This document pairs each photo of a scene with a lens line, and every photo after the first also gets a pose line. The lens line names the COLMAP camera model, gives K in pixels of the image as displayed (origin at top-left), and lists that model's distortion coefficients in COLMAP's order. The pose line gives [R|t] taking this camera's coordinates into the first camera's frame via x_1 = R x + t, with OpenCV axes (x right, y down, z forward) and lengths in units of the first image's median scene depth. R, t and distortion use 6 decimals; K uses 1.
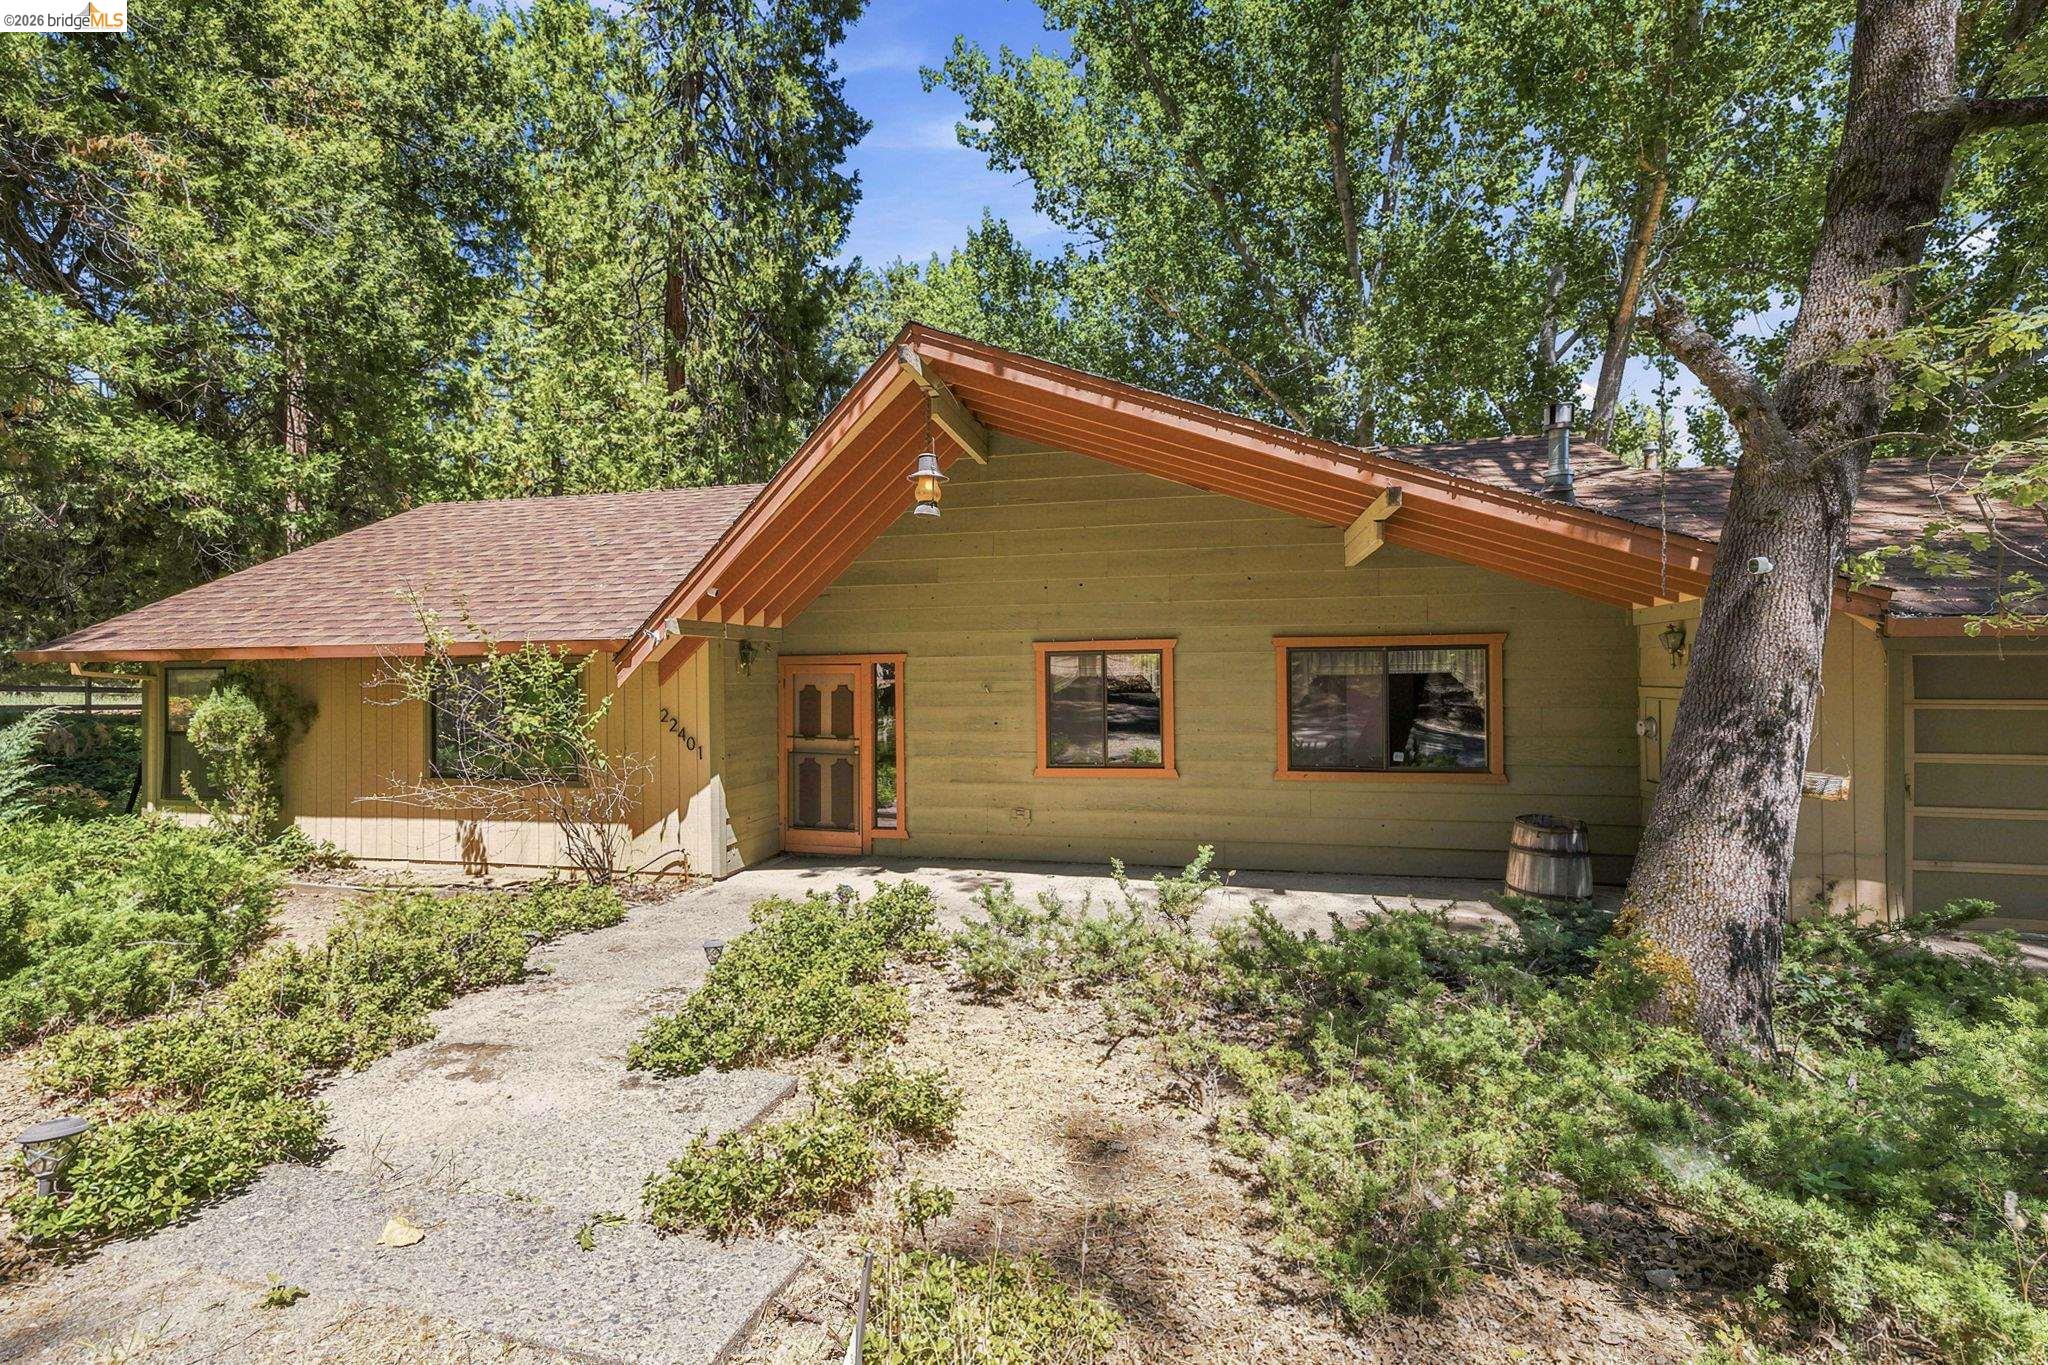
lens RADIAL K [[862.1, 0, 1023.0], [0, 862.1, 680.8], [0, 0, 1]] dist [0.001165, -0.000656]
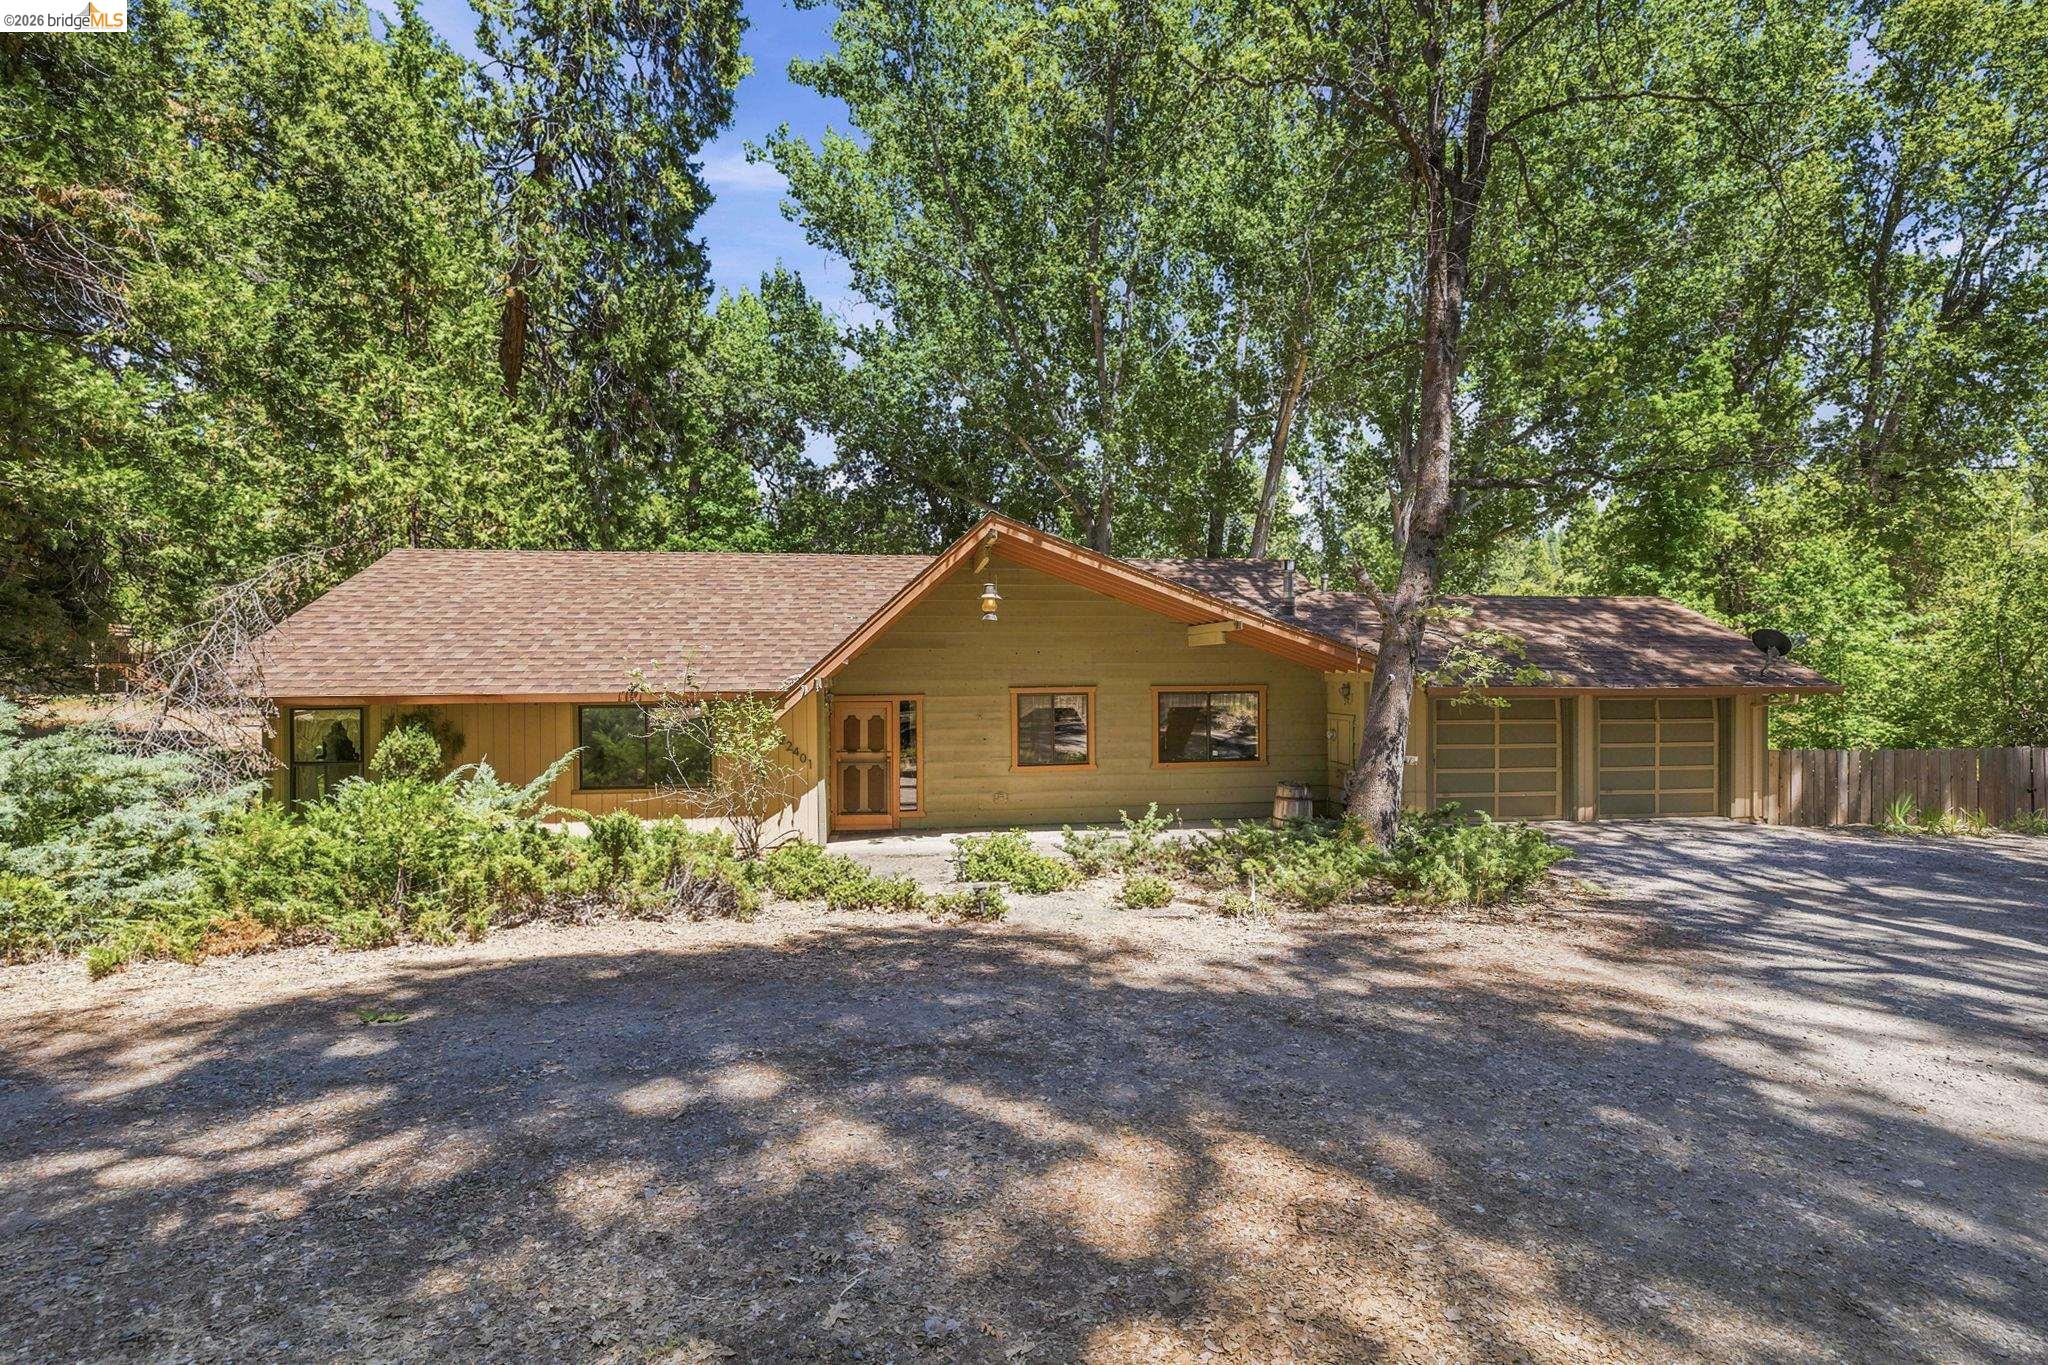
lens RADIAL K [[862.1, 0, 1025.2], [0, 862.1, 682.1], [0, 0, 1]] dist [0.001165, -0.000656]
pose [[0.938046, -0.002212, 0.346503, -0.486896], [0.001603, 0.999997, 0.002043, -0.055648], [-0.346507, -0.001361, 0.938047, -0.478457]]
